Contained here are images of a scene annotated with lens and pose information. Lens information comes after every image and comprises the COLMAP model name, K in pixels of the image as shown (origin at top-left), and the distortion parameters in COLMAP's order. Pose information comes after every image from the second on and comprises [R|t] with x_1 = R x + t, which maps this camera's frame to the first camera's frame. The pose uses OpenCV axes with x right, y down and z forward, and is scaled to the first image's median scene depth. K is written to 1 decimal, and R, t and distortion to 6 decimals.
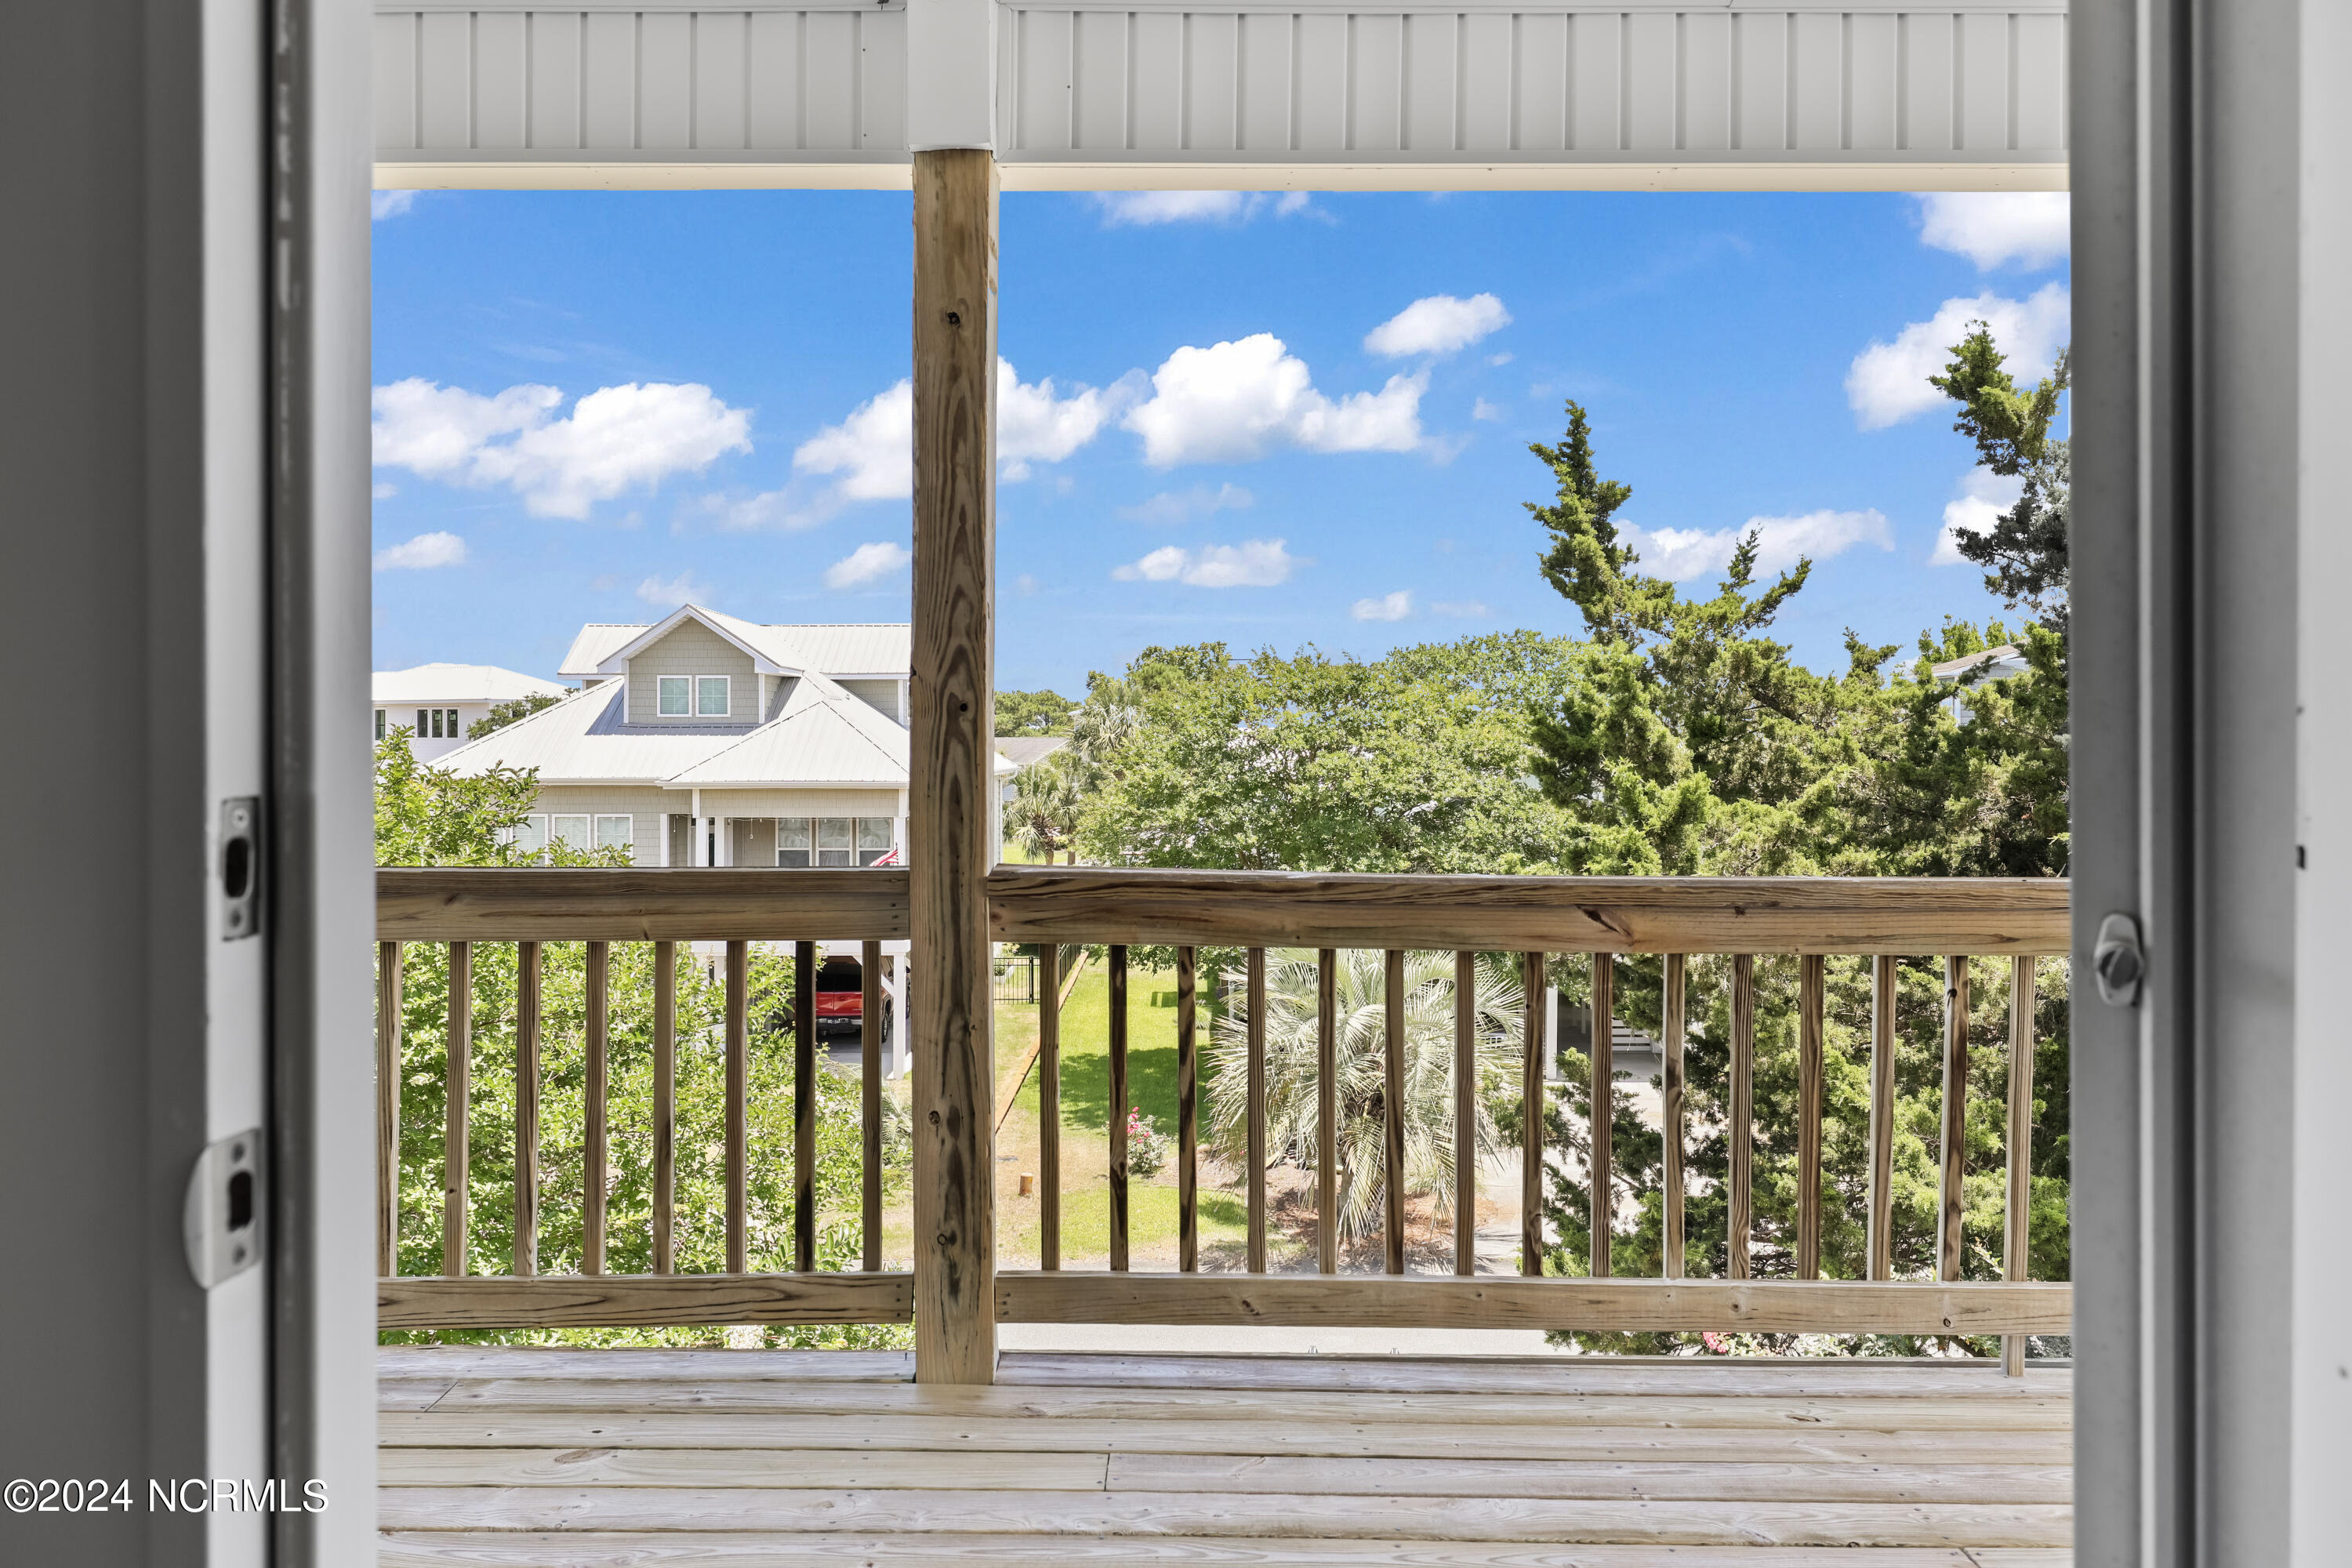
lens RADIAL K [[1688.0, 0, 1168.1], [0, 1688.0, 731.8], [0, 0, 1]] dist [0.002662, 0.003088]
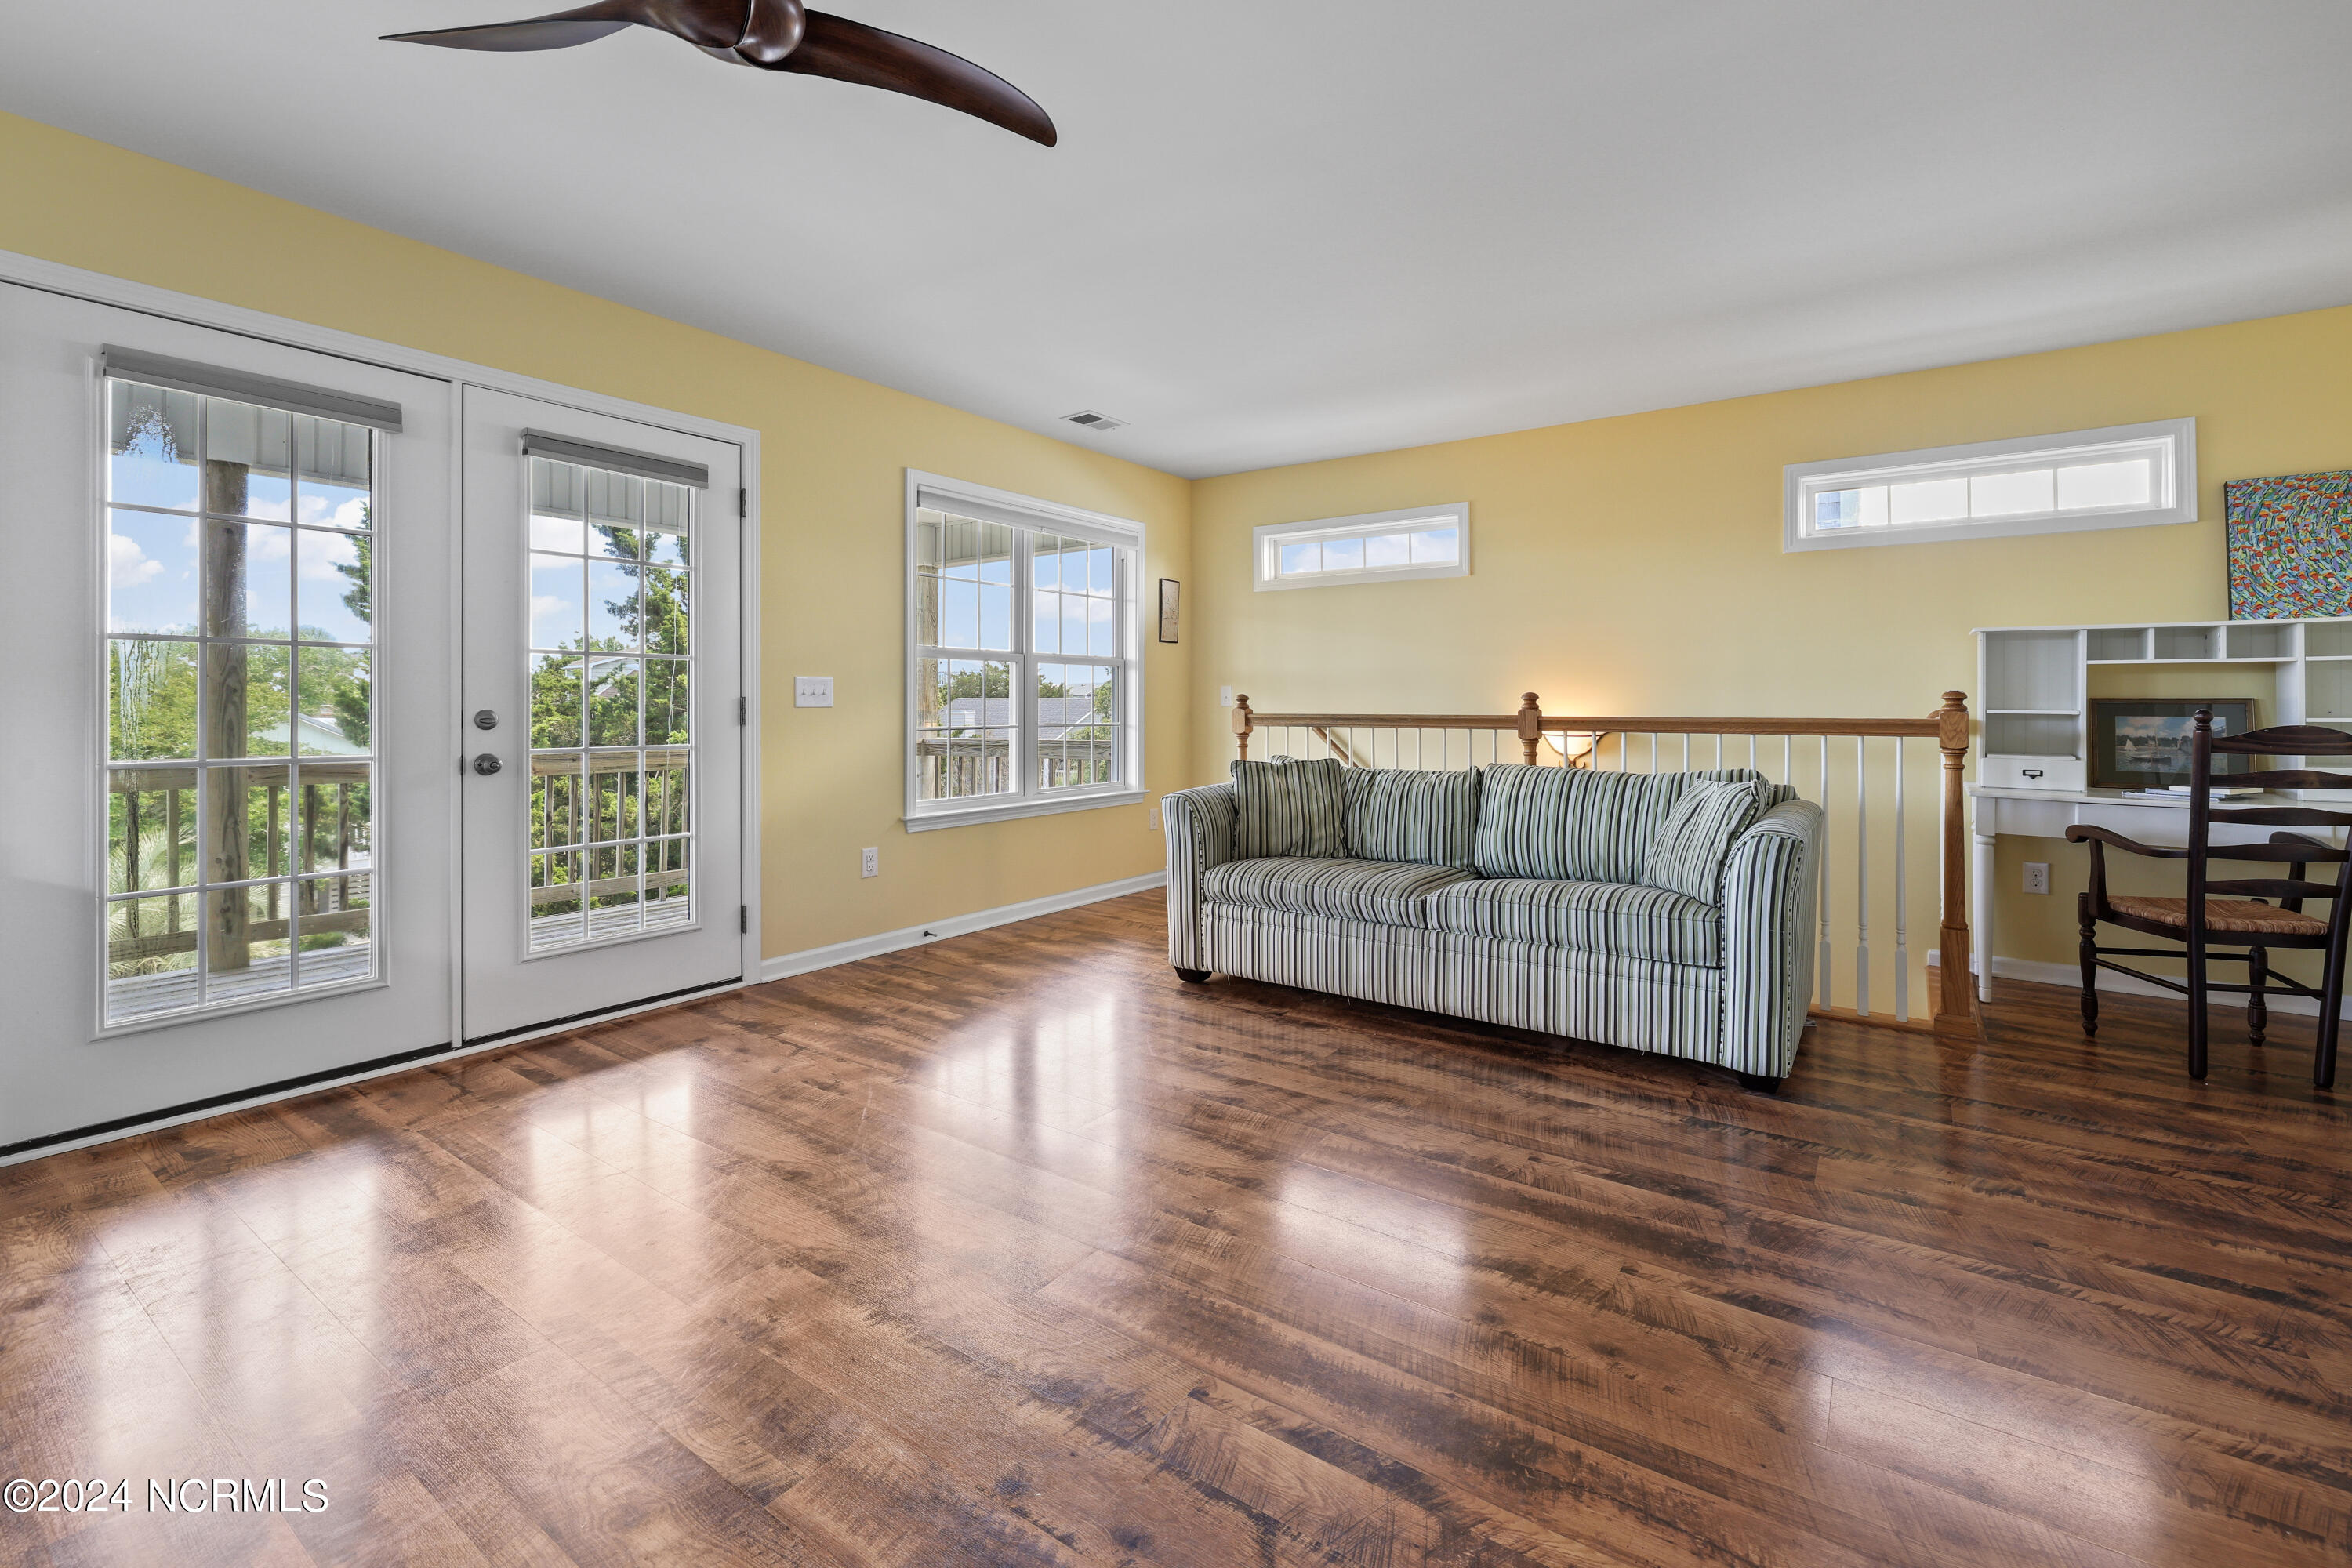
lens RADIAL K [[1003.5, 0, 1188.4], [0, 1003.5, 712.3], [0, 0, 1]] dist [0.001703, 0.000132]
pose [[0.554681, -0.007865, 0.832026, -0.545362], [-0.002159, 0.999938, 0.010892, -0.002028], [-0.832060, -0.007837, 0.554630, -0.917252]]
